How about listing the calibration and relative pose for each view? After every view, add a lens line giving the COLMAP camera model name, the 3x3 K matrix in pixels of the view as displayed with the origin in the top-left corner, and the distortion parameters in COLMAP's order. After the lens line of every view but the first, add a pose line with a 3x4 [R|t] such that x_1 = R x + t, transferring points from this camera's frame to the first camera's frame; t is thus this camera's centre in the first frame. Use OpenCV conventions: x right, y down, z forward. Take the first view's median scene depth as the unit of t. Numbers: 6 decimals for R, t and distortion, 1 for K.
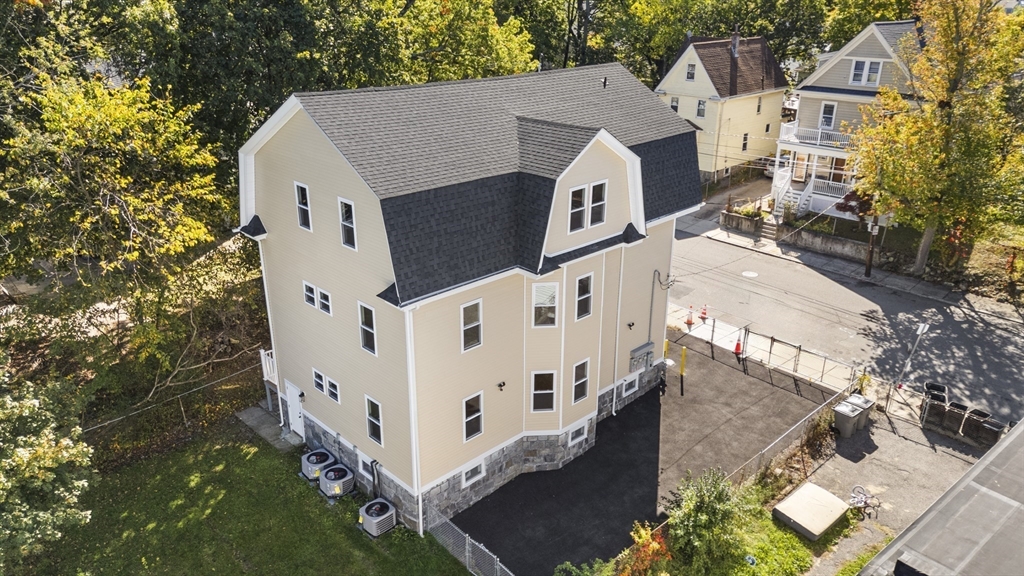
lens RADIAL K [[729.2, 0, 512.0], [0, 729.2, 288.0], [0, 0, 1]] dist [0.029765, 0.000148]
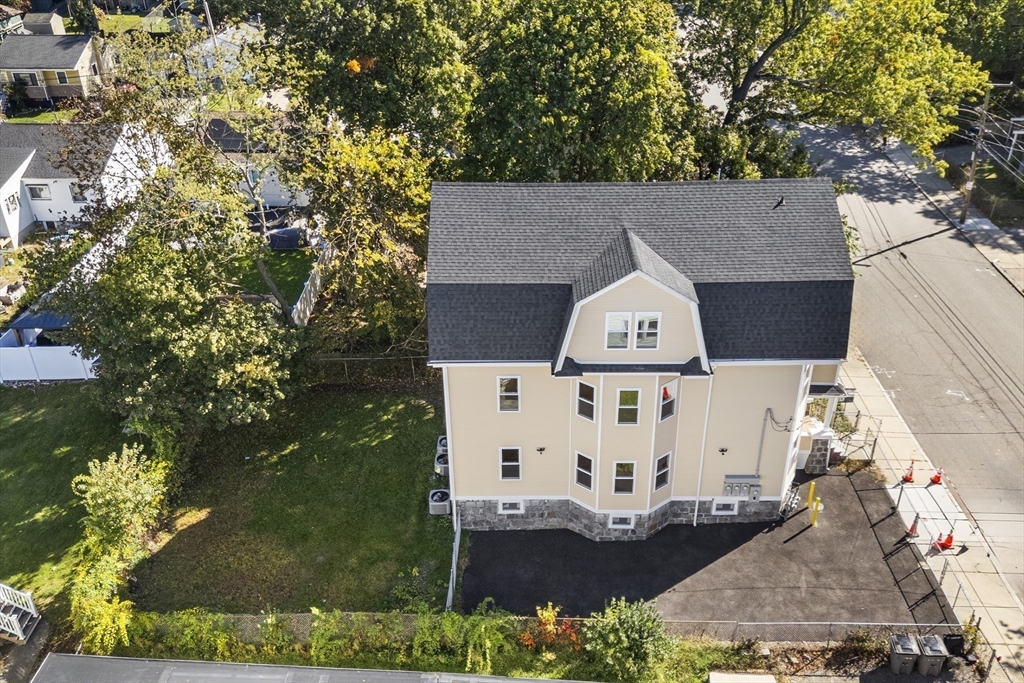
lens RADIAL K [[876.7, 0, 512.0], [0, 876.7, 341.5], [0, 0, 1]] dist [0.003131, -0.007759]
pose [[0.703005, 0.338632, -0.625390, 0.790808], [-0.245695, 0.940862, 0.233263, -0.354166], [0.667397, -0.010330, 0.744631, -0.076438]]
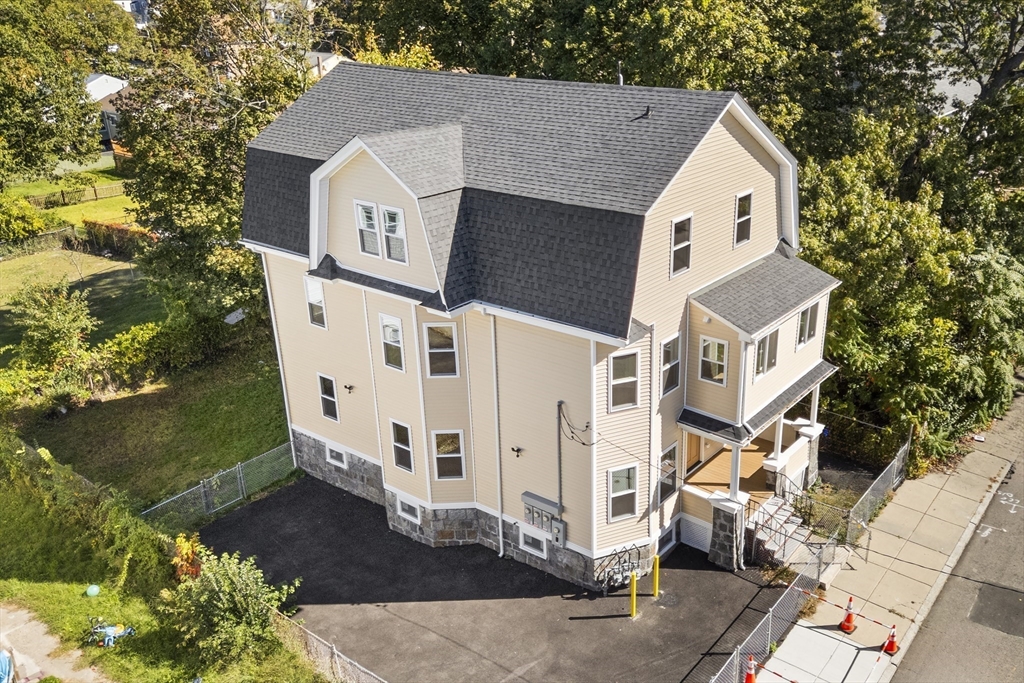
lens RADIAL K [[883.6, 0, 629.9], [0, 883.6, 343.3], [0, 0, 1]] dist [0.067799, -0.002349]
pose [[0.191282, 0.365068, -0.911118, 1.117190], [-0.370998, 0.886286, 0.277231, -0.382704], [0.908720, 0.284994, 0.304970, 0.986753]]
